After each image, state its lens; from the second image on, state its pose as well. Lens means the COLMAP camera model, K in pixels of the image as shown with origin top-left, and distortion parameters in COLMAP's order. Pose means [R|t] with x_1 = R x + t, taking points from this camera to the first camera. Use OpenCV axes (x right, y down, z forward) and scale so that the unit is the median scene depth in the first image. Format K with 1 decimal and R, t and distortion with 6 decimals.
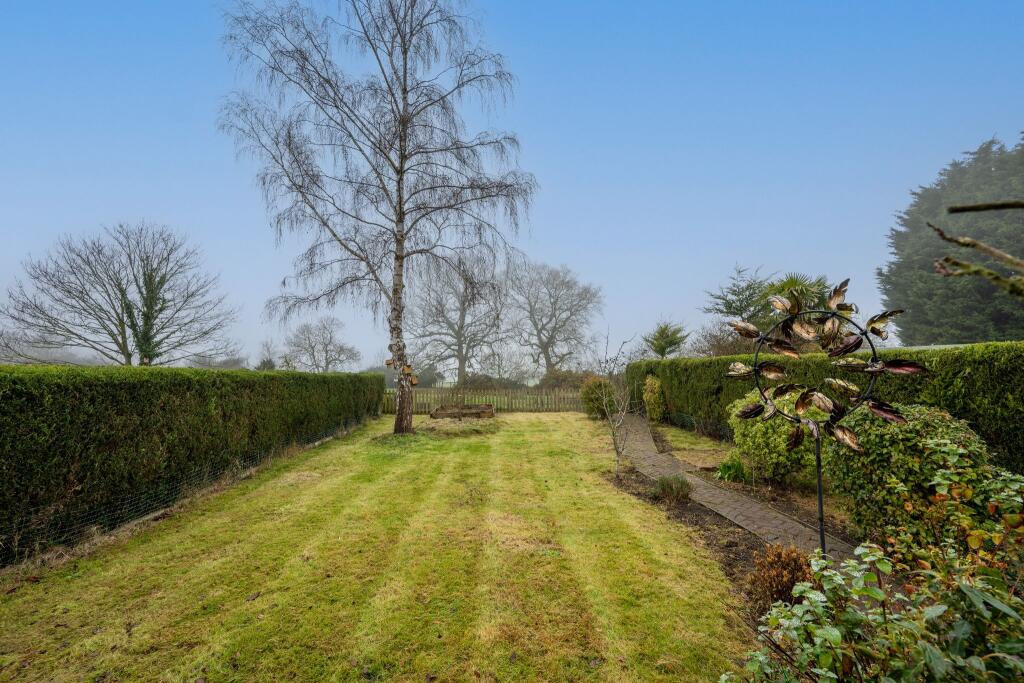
lens RADIAL K [[440.1, 0, 512.0], [0, 440.1, 341.5], [0, 0, 1]] dist [-0.000119, -0.000008]
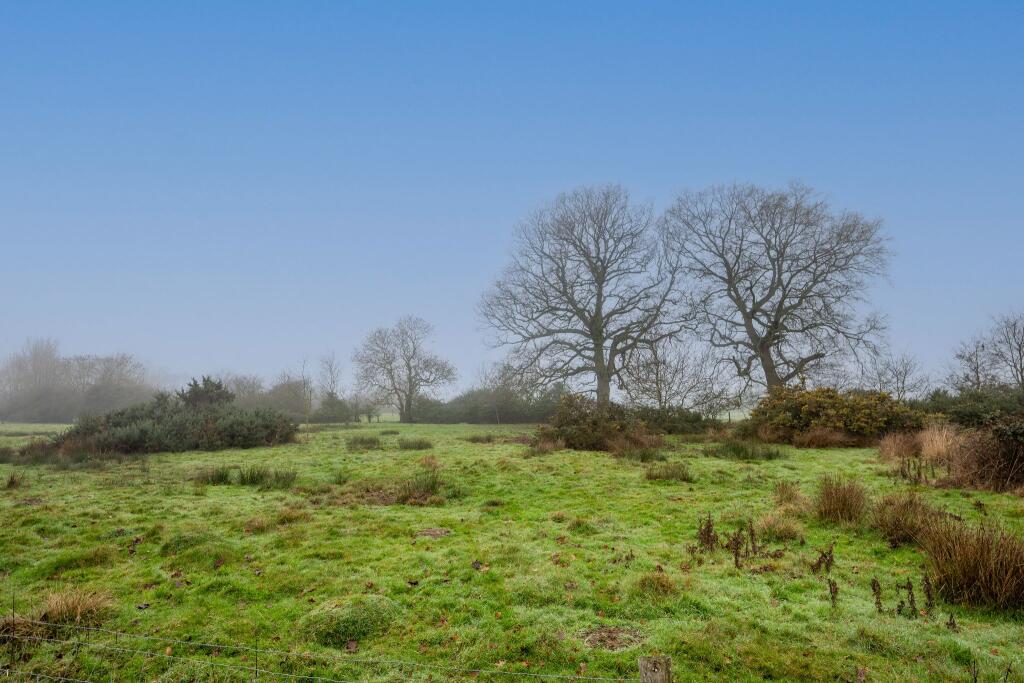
lens RADIAL K [[559.3, 0, 512.0], [0, 559.3, 341.5], [0, 0, 1]] dist [0.001445, 0.000274]
pose [[0.938693, -0.045401, -0.341753, 0.024163], [0.035816, 0.998769, -0.034309, 0.019765], [0.342890, 0.019966, 0.939163, 0.284638]]
